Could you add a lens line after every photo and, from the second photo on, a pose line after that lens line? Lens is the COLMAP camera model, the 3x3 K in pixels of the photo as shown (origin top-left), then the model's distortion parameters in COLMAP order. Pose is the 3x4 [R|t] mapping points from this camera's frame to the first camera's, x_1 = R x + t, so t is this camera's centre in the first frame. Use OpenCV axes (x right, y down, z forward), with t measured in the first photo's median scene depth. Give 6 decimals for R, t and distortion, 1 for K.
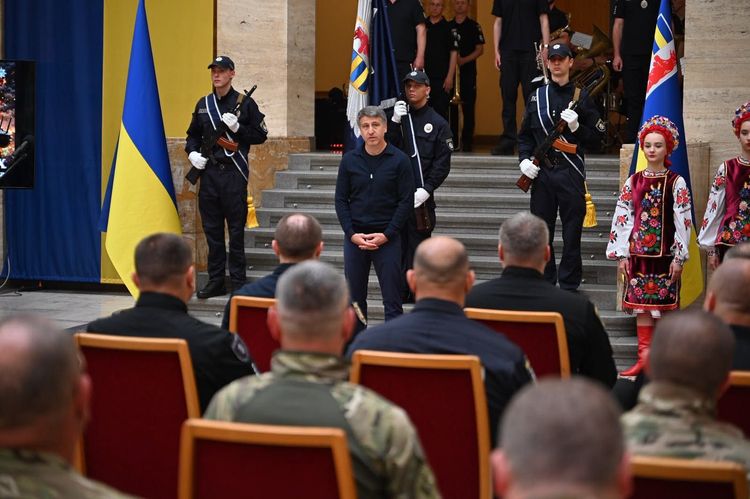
lens RADIAL K [[1577.6, 0, 375.0], [0, 1577.6, 249.5], [0, 0, 1]] dist [-0.027593, -0.235214]
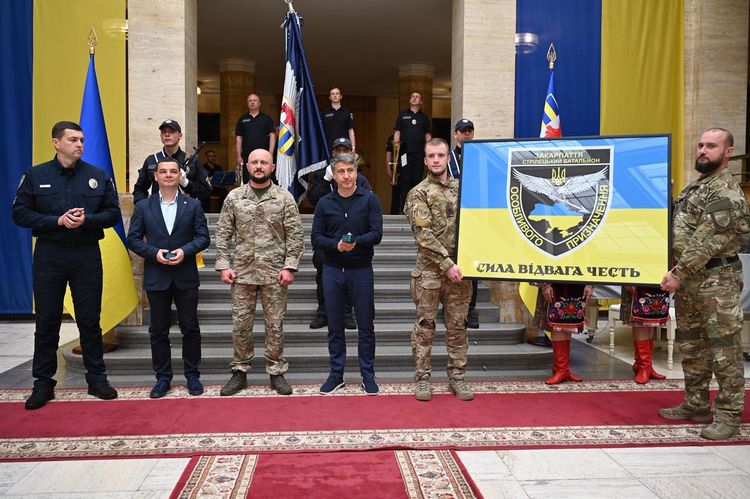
lens RADIAL K [[597.9, 0, 379.7], [0, 597.9, 250.0], [0, 0, 1]] dist [-0.007309, 0.000893]
pose [[0.921799, -0.019877, 0.387158, -0.126424], [0.033225, 0.999061, -0.027813, -0.010830], [-0.386241, 0.038501, 0.921594, 0.545508]]
